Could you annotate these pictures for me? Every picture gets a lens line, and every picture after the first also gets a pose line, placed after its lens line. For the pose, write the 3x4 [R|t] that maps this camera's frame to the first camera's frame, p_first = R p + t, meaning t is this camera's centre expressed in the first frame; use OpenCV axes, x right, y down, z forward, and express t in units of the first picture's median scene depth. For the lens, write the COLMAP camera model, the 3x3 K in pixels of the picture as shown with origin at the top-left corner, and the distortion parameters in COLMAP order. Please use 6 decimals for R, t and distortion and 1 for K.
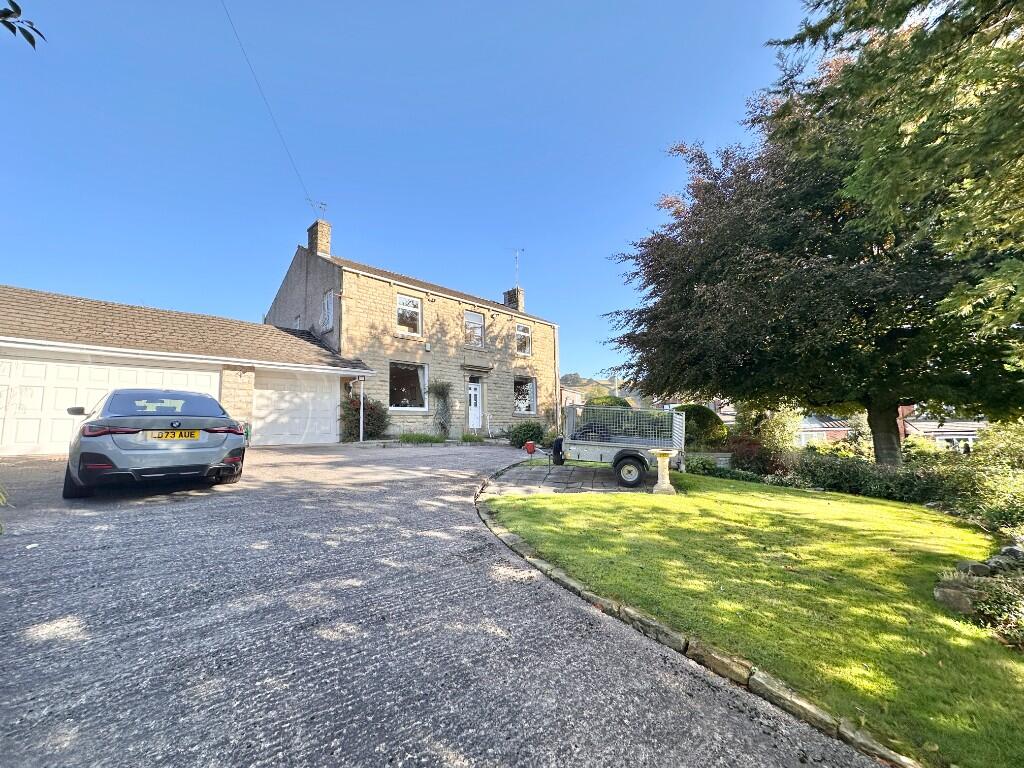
lens RADIAL K [[409.5, 0, 512.0], [0, 409.5, 384.0], [0, 0, 1]] dist [-0.001246, 0.000322]
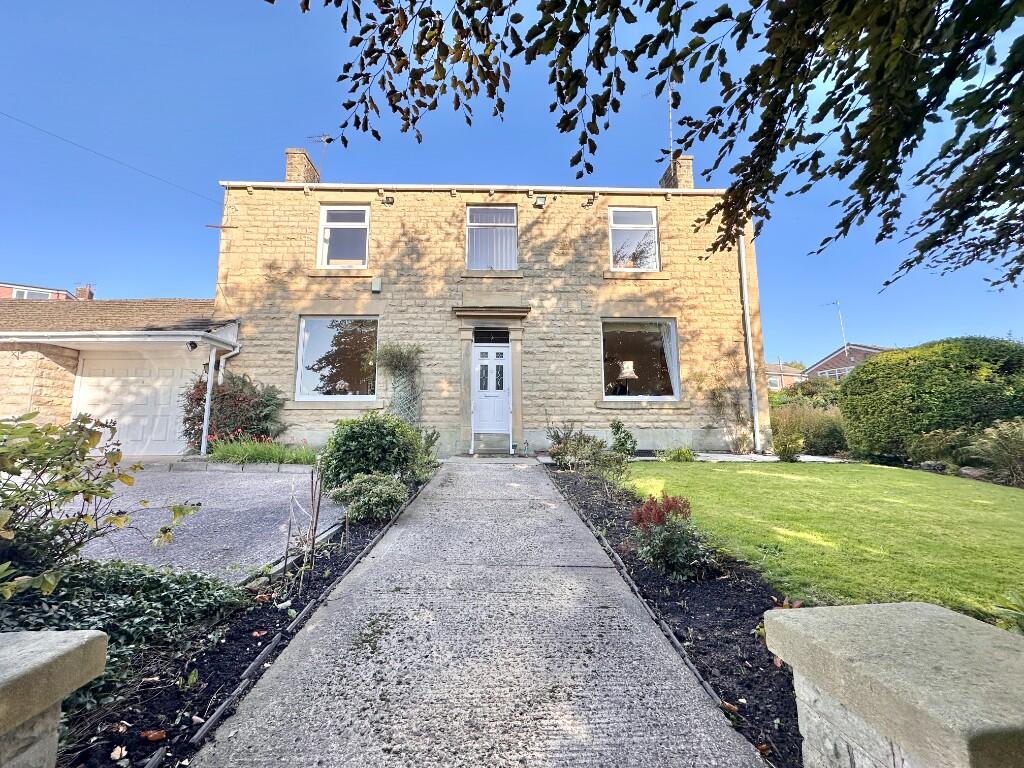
lens RADIAL K [[397.1, 0, 512.0], [0, 397.1, 384.0], [0, 0, 1]] dist [-0.002386, 0.000456]
pose [[0.722901, -0.077253, -0.686619, 0.272743], [0.069958, 0.996807, -0.038498, 0.073184], [0.687401, -0.020204, 0.725997, 0.722526]]
